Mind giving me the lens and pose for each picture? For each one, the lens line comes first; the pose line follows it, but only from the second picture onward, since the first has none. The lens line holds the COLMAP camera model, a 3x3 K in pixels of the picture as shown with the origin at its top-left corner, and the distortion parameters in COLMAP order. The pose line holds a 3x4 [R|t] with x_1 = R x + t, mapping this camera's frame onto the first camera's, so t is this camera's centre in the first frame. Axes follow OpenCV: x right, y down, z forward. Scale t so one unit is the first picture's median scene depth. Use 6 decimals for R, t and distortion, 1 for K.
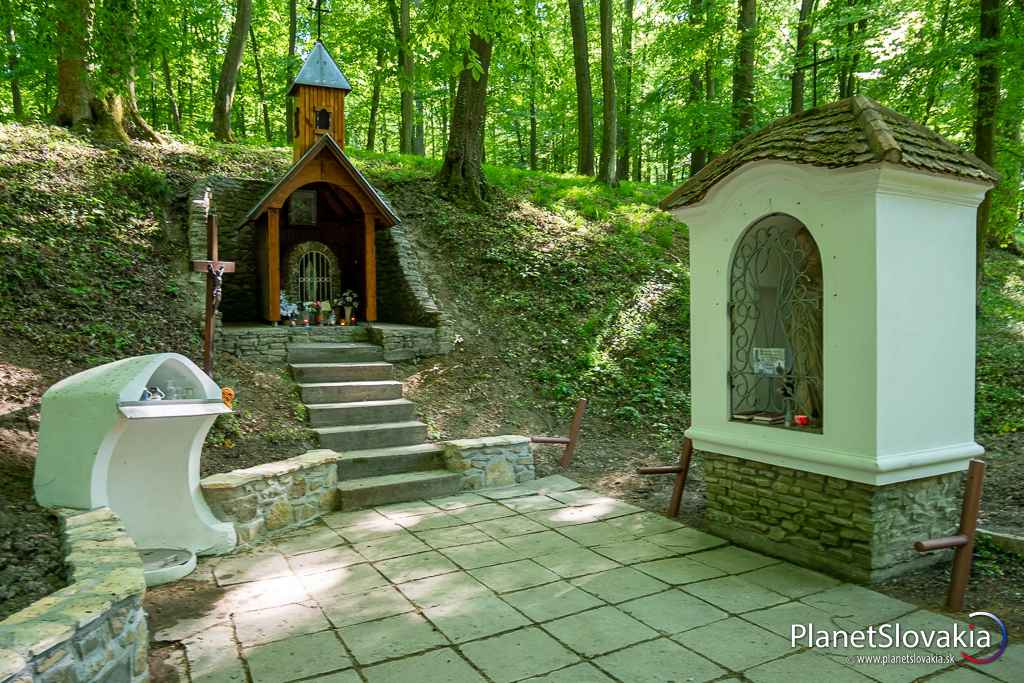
lens RADIAL K [[758.0, 0, 512.0], [0, 758.0, 341.5], [0, 0, 1]] dist [-0.055436, 0.001708]
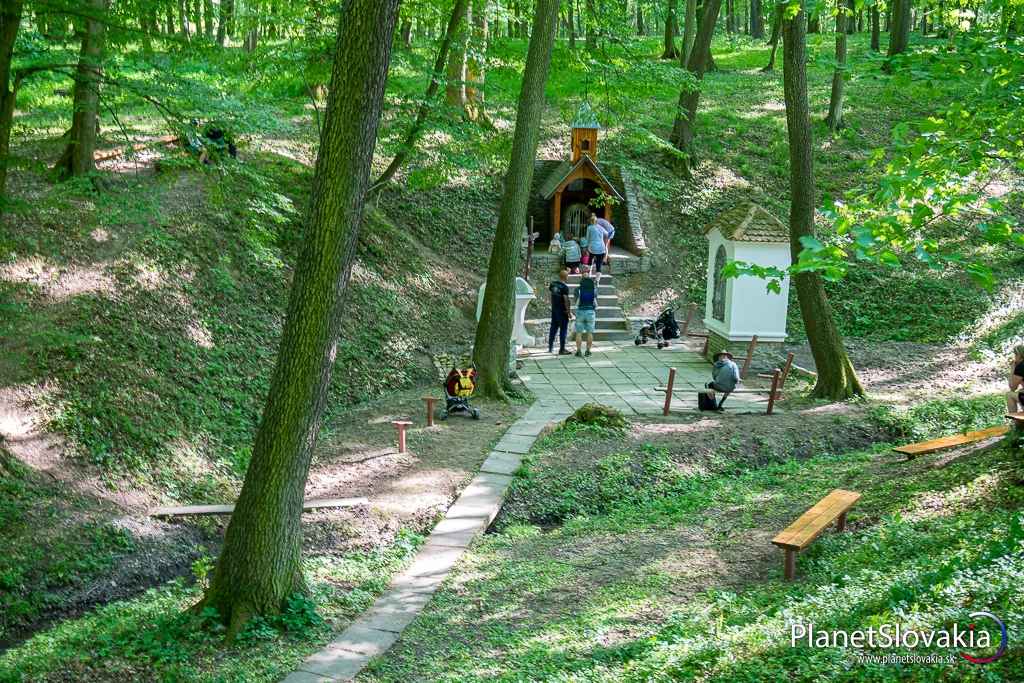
lens RADIAL K [[758.0, 0, 512.0], [0, 758.0, 341.5], [0, 0, 1]] dist [-0.055436, 0.001708]
pose [[0.929752, 0.103601, -0.353310, 0.325096], [-0.047436, 0.985304, 0.164091, -0.119877], [0.365118, -0.135805, 0.921003, -0.964404]]
